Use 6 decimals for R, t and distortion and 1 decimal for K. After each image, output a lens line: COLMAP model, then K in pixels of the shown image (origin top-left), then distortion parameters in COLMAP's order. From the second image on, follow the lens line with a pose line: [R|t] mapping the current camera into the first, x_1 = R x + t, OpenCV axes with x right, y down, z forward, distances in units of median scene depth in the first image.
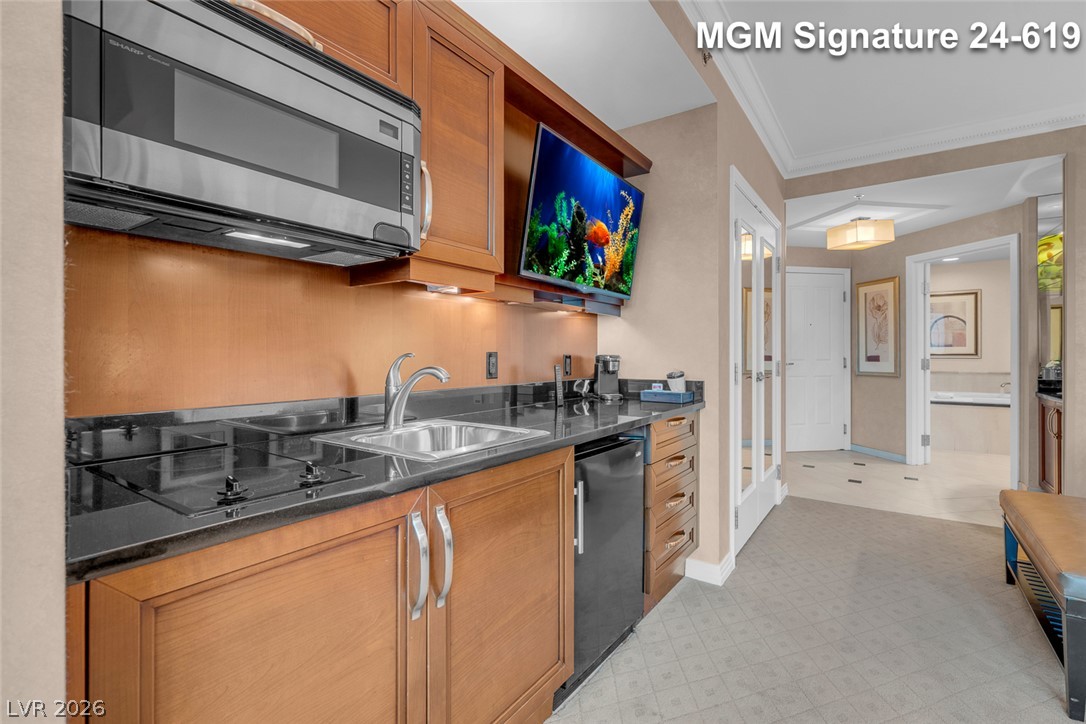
lens RADIAL K [[496.8, 0, 546.2], [0, 496.8, 356.2], [0, 0, 1]] dist [0.000818, 0.000776]
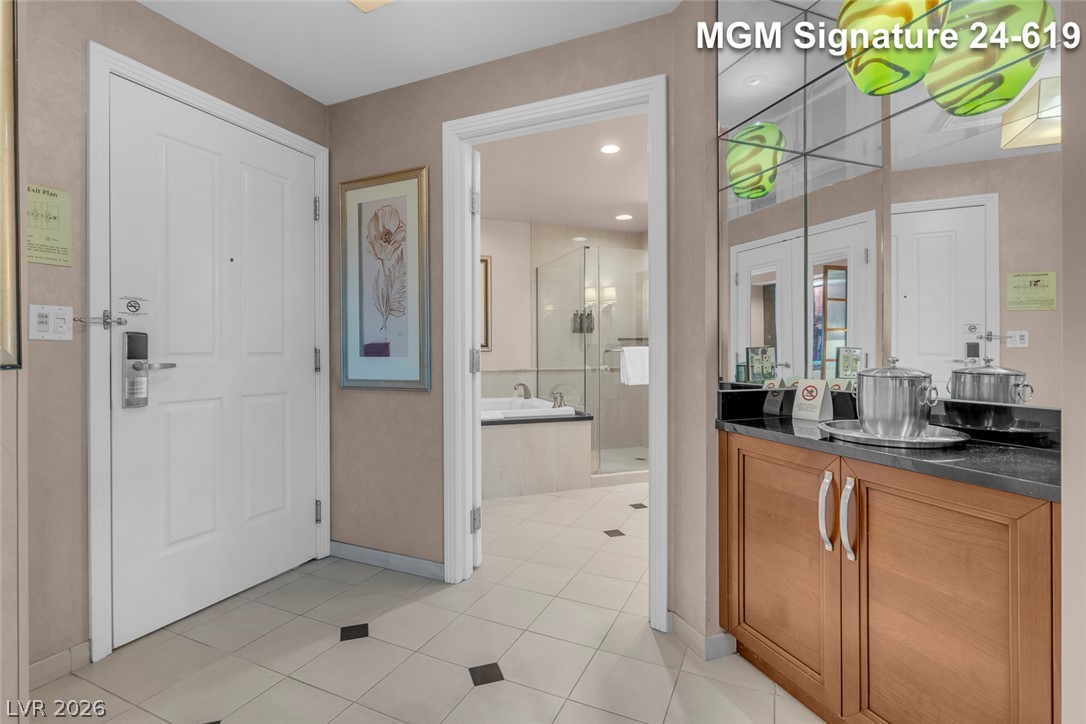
lens RADIAL K [[509.3, 0, 543.0], [0, 509.3, 352.6], [0, 0, 1]] dist [-0.000527, 0.000369]
pose [[0.574139, -0.002147, 0.818755, 0.430127], [0.004256, 0.999991, -0.000362, 0.009527], [-0.818747, 0.003693, 0.574143, 0.716324]]
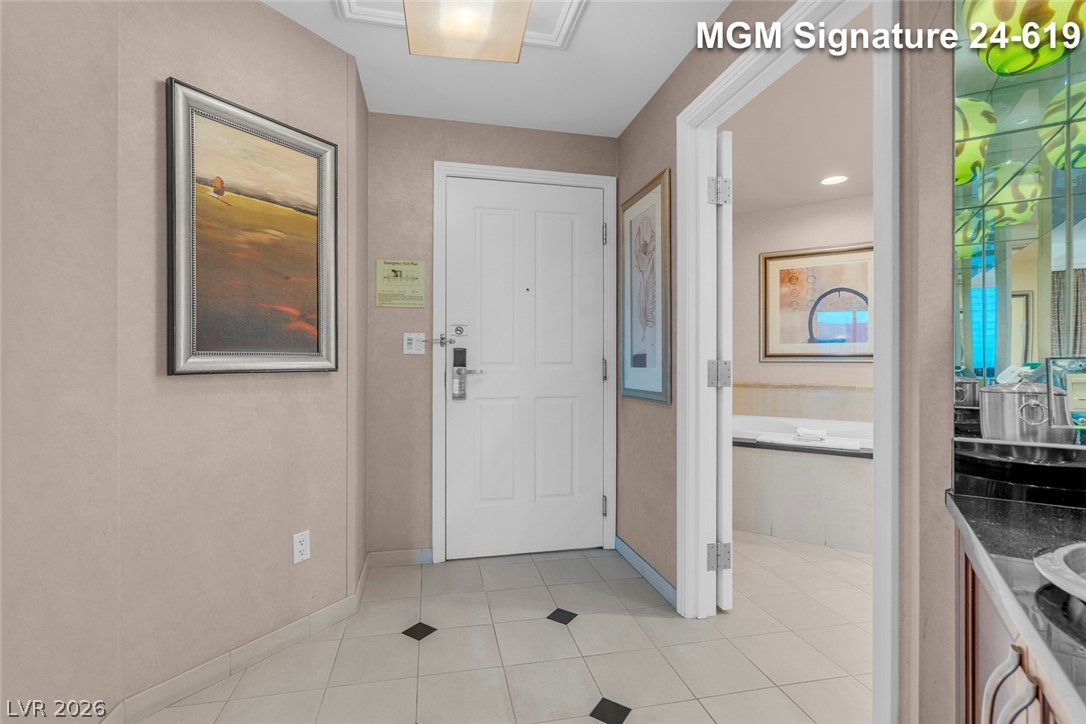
lens RADIAL K [[502.3, 0, 540.6], [0, 502.3, 360.3], [0, 0, 1]] dist [-0.003000, 0.000076]
pose [[0.999335, 0.003403, 0.036308, 0.643696], [-0.003200, 0.999979, -0.005648, 0.008792], [-0.036326, 0.005529, 0.999325, 0.629856]]
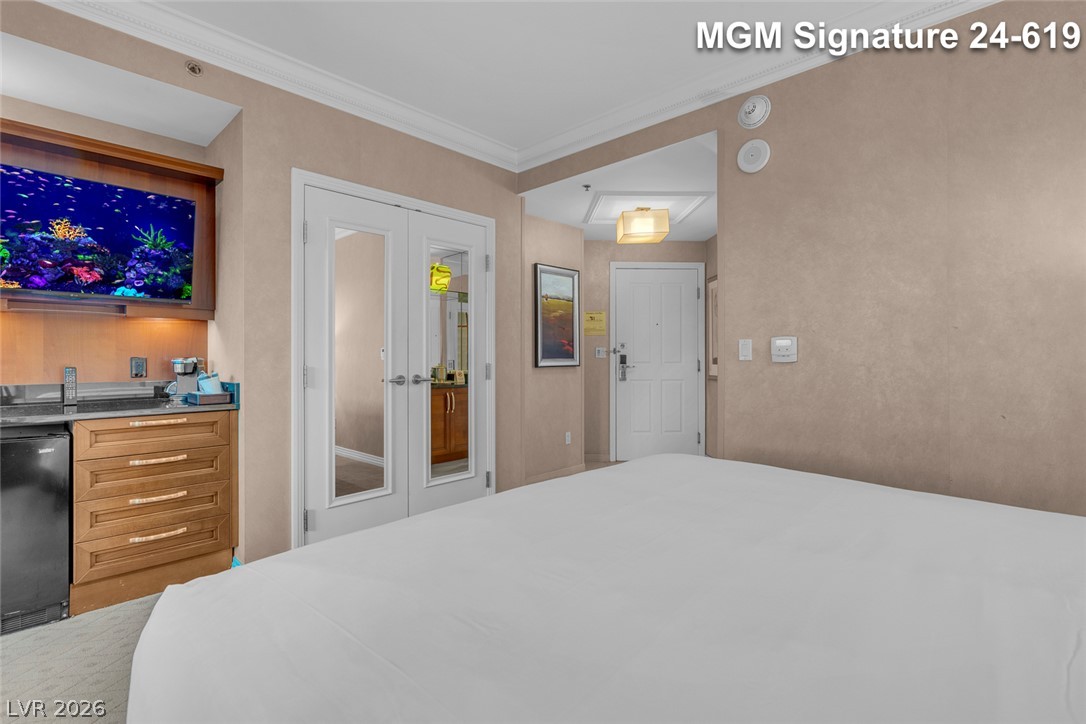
lens RADIAL K [[509.8, 0, 544.0], [0, 509.8, 356.8], [0, 0, 1]] dist [-0.001847, 0.000223]
pose [[0.988350, -0.000131, -0.152201, 0.571449], [-0.000360, 0.999995, -0.003198, 0.000553], [0.152200, 0.003215, 0.988344, 0.034499]]
